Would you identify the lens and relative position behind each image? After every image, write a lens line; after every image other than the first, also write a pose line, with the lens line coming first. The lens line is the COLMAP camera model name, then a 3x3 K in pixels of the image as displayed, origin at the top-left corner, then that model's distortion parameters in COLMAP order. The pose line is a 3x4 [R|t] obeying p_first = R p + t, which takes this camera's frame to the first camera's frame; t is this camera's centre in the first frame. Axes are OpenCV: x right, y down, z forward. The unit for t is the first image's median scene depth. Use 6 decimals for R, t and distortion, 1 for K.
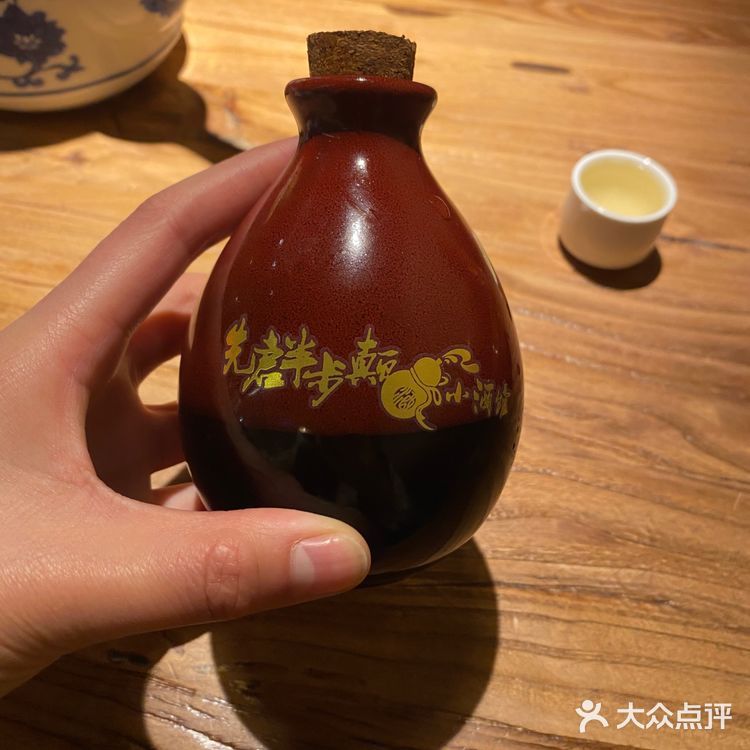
lens RADIAL K [[760.3, 0, 376.1], [0, 760.3, 374.9], [0, 0, 1]] dist [0.113525, -0.208594]
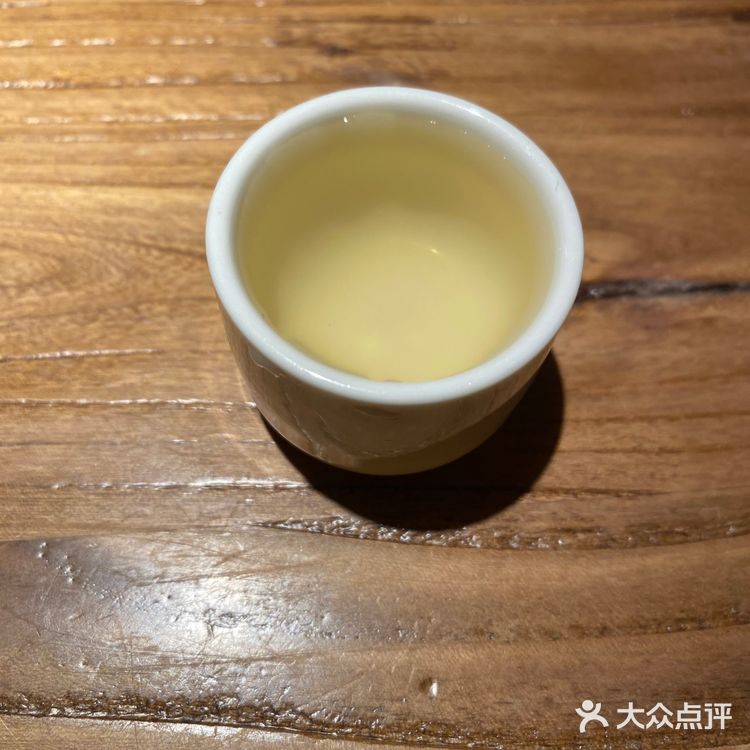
lens RADIAL K [[760.3, 0, 376.1], [0, 760.3, 374.9], [0, 0, 1]] dist [0.113525, -0.208594]
pose [[0.976081, -0.203642, 0.076134, 0.258319], [0.185518, 0.962750, 0.196711, -0.226593], [-0.113357, -0.177881, 0.977501, 0.658843]]
